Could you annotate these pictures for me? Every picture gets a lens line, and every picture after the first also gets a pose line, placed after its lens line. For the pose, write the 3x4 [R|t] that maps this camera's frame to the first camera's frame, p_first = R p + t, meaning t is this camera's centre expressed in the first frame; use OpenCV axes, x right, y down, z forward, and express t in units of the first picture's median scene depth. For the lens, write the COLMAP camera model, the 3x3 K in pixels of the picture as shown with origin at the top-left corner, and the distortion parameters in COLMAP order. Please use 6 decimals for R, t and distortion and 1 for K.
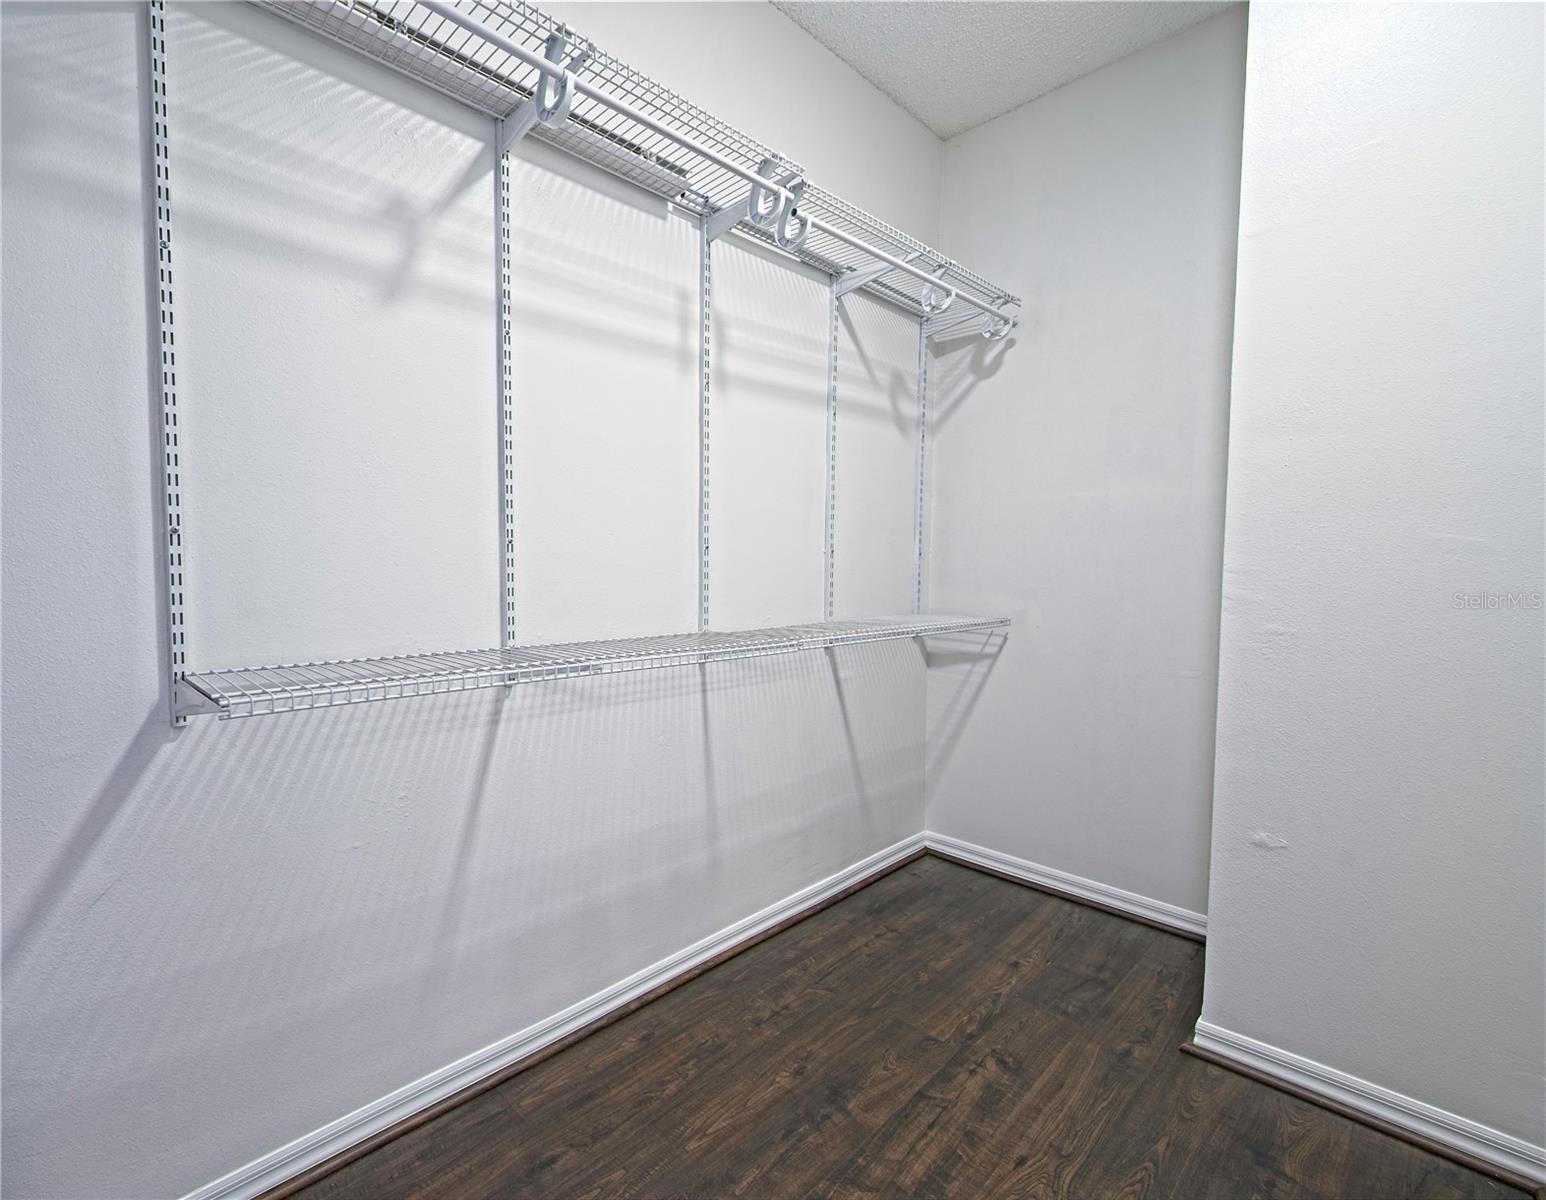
lens RADIAL K [[732.5, 0, 769.4], [0, 732.5, 607.0], [0, 0, 1]] dist [-0.002660, 0.001252]
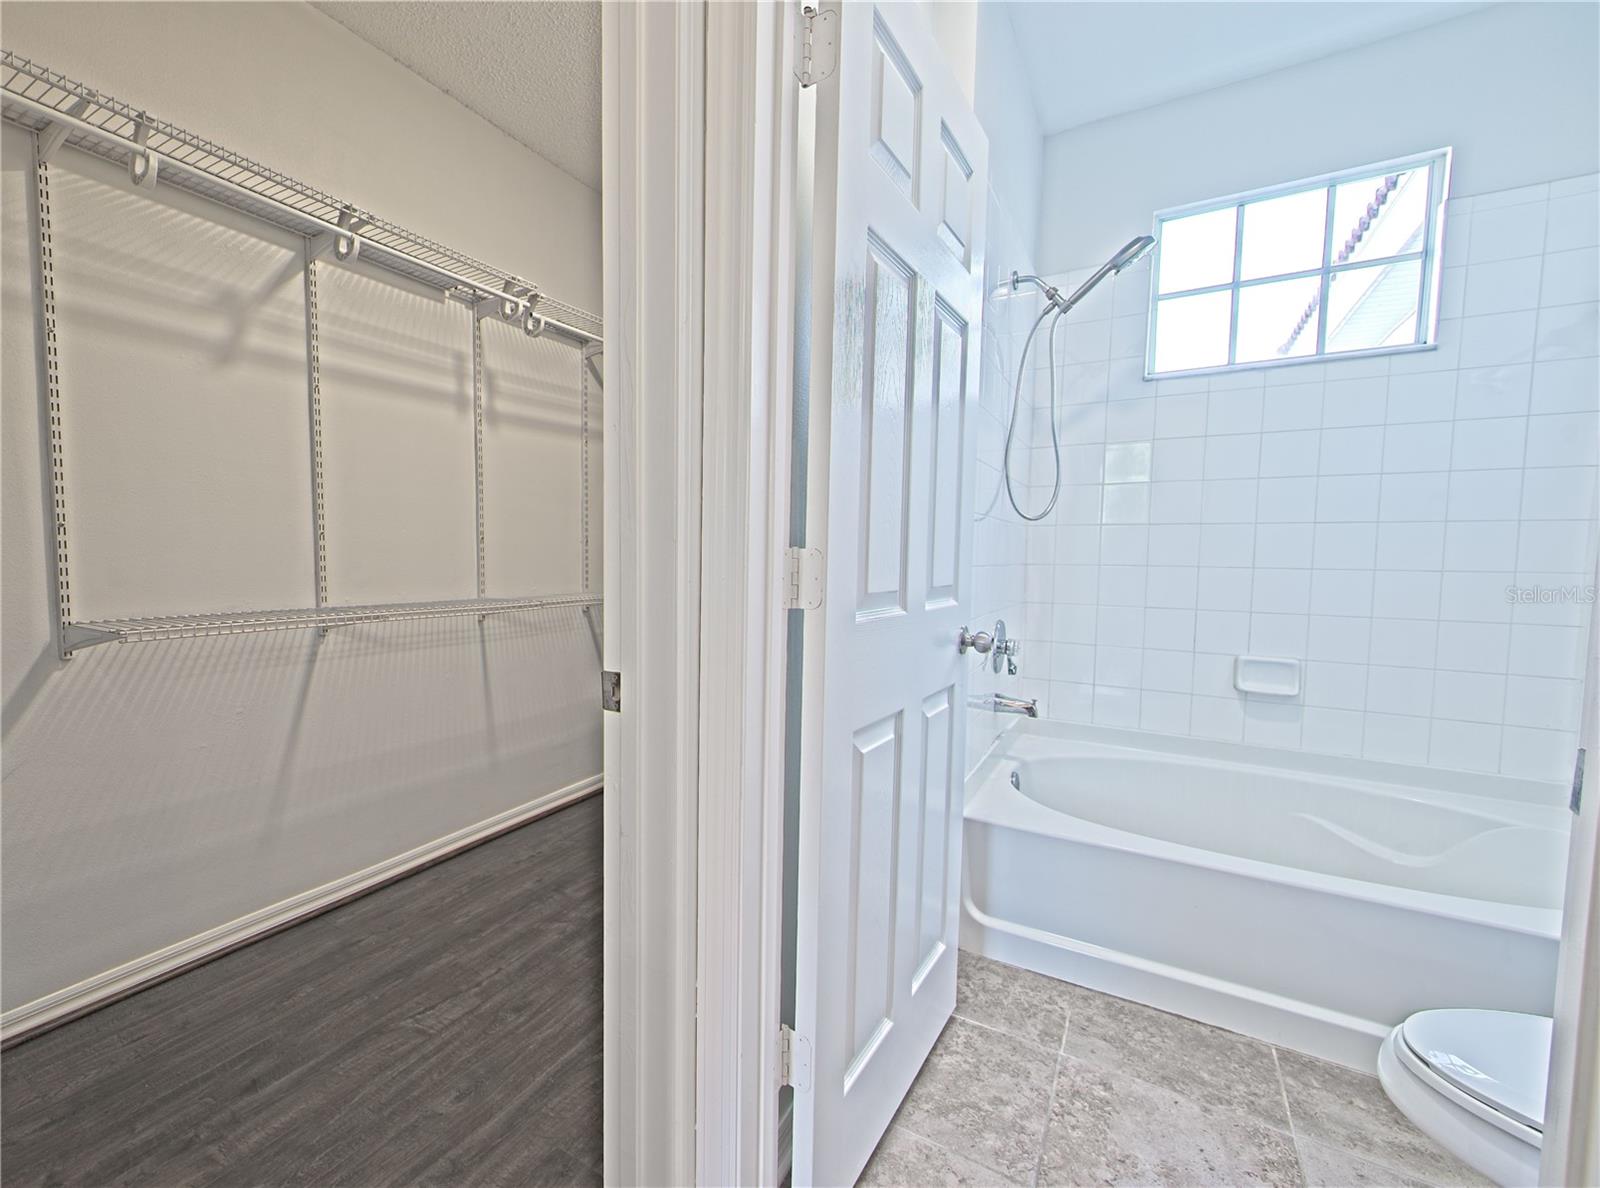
lens RADIAL K [[659.5, 0, 756.7], [0, 659.5, 599.1], [0, 0, 1]] dist [-0.000462, -0.001398]
pose [[0.974715, -0.011897, 0.223133, 0.185439], [0.008785, 0.999850, 0.014938, 0.027667], [-0.223278, -0.012600, 0.974673, -0.446288]]
